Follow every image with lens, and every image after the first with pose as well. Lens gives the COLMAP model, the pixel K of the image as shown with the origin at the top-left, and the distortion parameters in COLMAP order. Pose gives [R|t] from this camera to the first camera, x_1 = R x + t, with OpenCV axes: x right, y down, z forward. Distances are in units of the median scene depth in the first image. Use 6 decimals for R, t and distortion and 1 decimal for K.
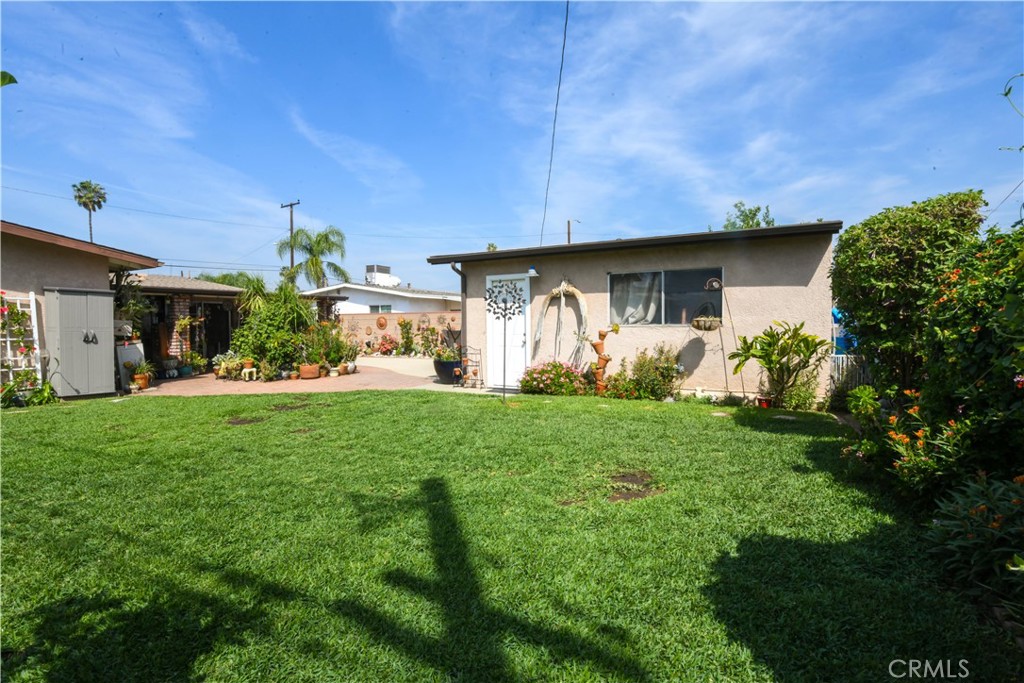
lens RADIAL K [[471.9, 0, 505.9], [0, 471.9, 351.3], [0, 0, 1]] dist [-0.009713, 0.000836]
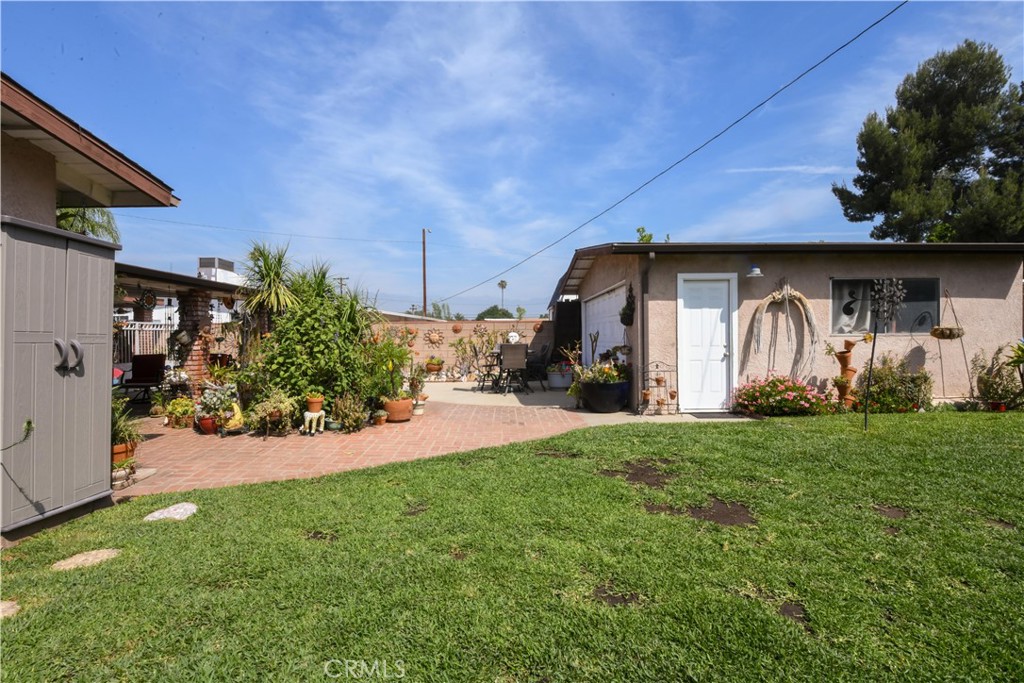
lens RADIAL K [[471.9, 0, 504.6], [0, 471.9, 332.5], [0, 0, 1]] dist [-0.009713, 0.000836]
pose [[0.876658, 0.007889, 0.481050, -0.345715], [0.029111, 0.997164, -0.069404, -0.006243], [-0.480233, 0.074848, 0.873942, 0.225126]]
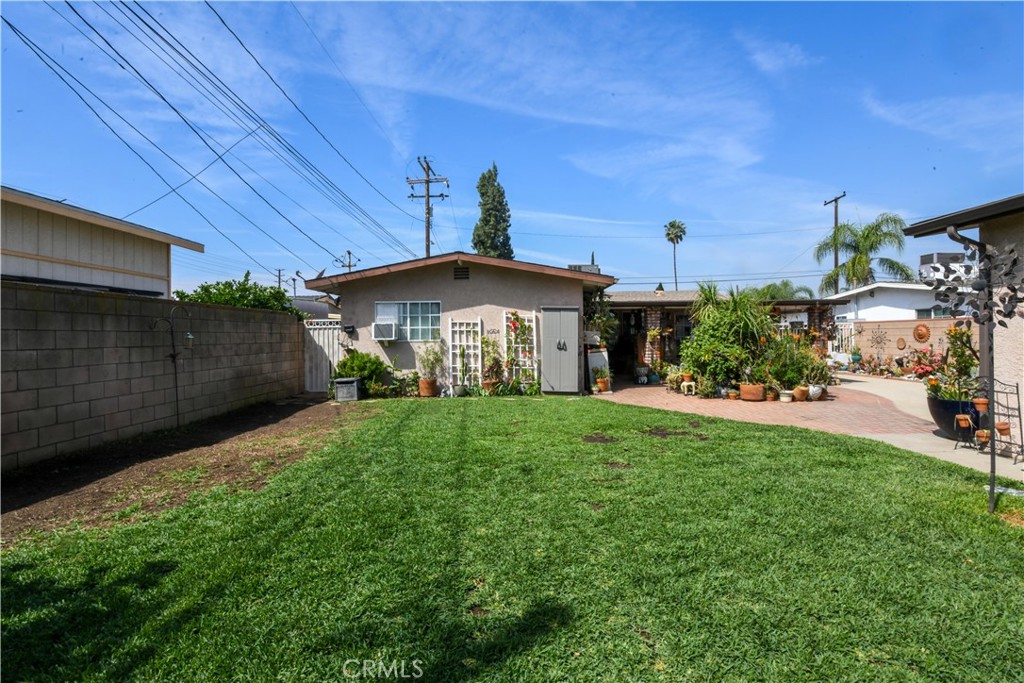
lens RADIAL K [[471.9, 0, 514.0], [0, 471.9, 336.5], [0, 0, 1]] dist [-0.009713, 0.000836]
pose [[0.480024, 0.005694, -0.877237, 0.063467], [-0.051591, 0.998431, -0.021750, -0.008838], [0.875737, 0.055698, 0.479565, 0.133331]]
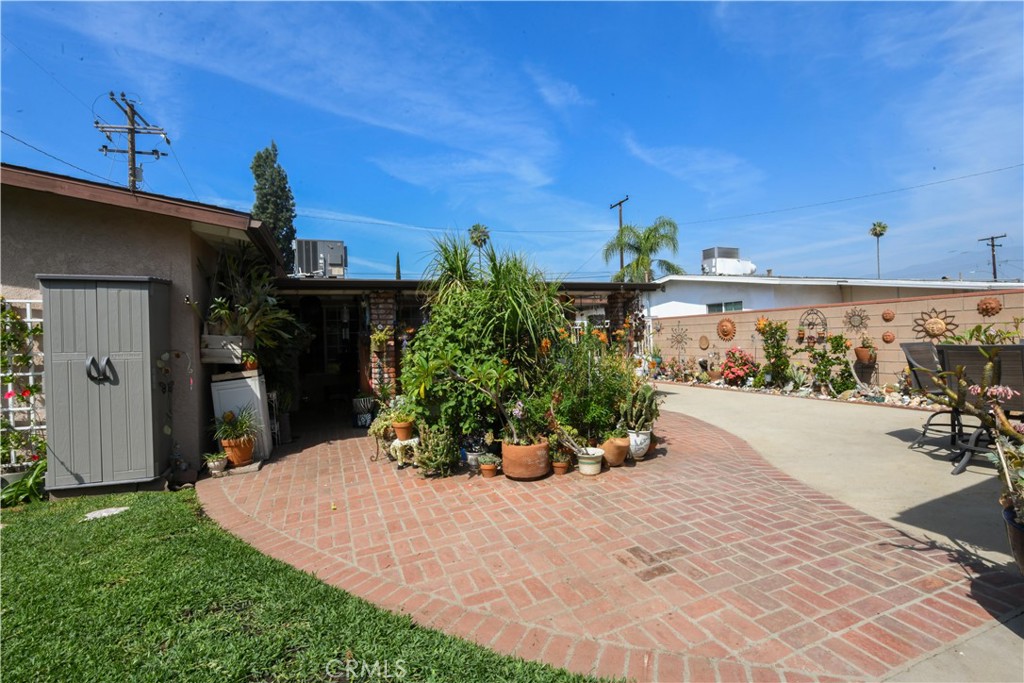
lens RADIAL K [[471.9, 0, 513.5], [0, 471.9, 333.7], [0, 0, 1]] dist [-0.009713, 0.000836]
pose [[0.774839, -0.022629, -0.631754, -0.103967], [-0.012783, 0.998594, -0.051447, -0.022482], [0.632030, 0.047939, 0.773460, 0.402070]]
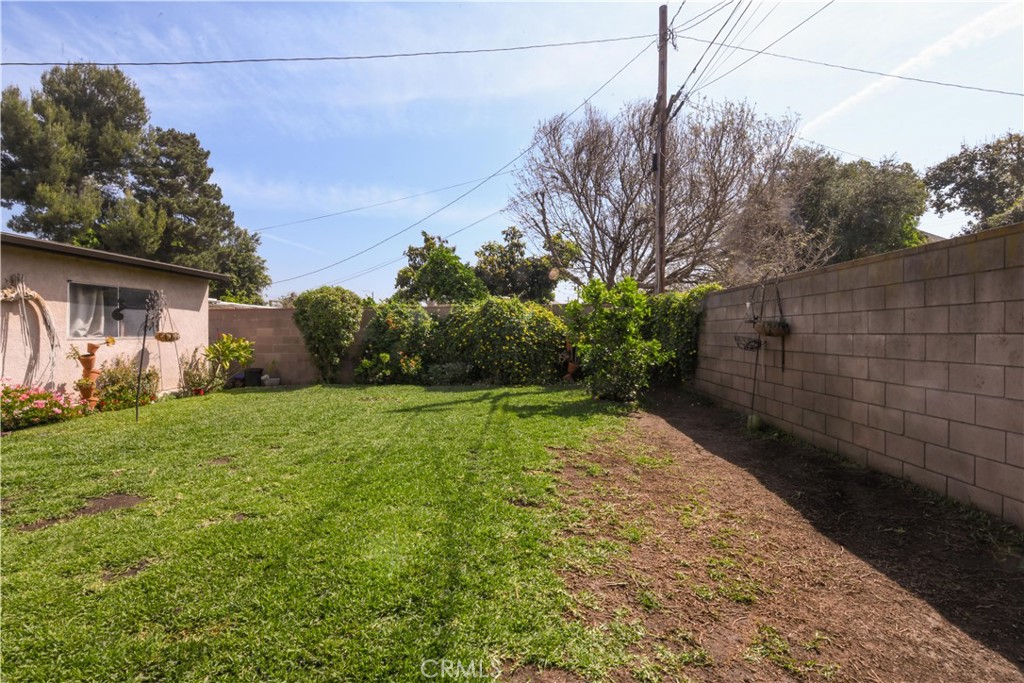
lens RADIAL K [[471.9, 0, 513.8], [0, 471.9, 338.4], [0, 0, 1]] dist [-0.009713, 0.000836]
pose [[-0.418108, 0.004808, 0.908385, -0.422375], [0.069248, 0.997245, 0.026595, -0.008616], [-0.905754, 0.074024, -0.417289, 0.267764]]
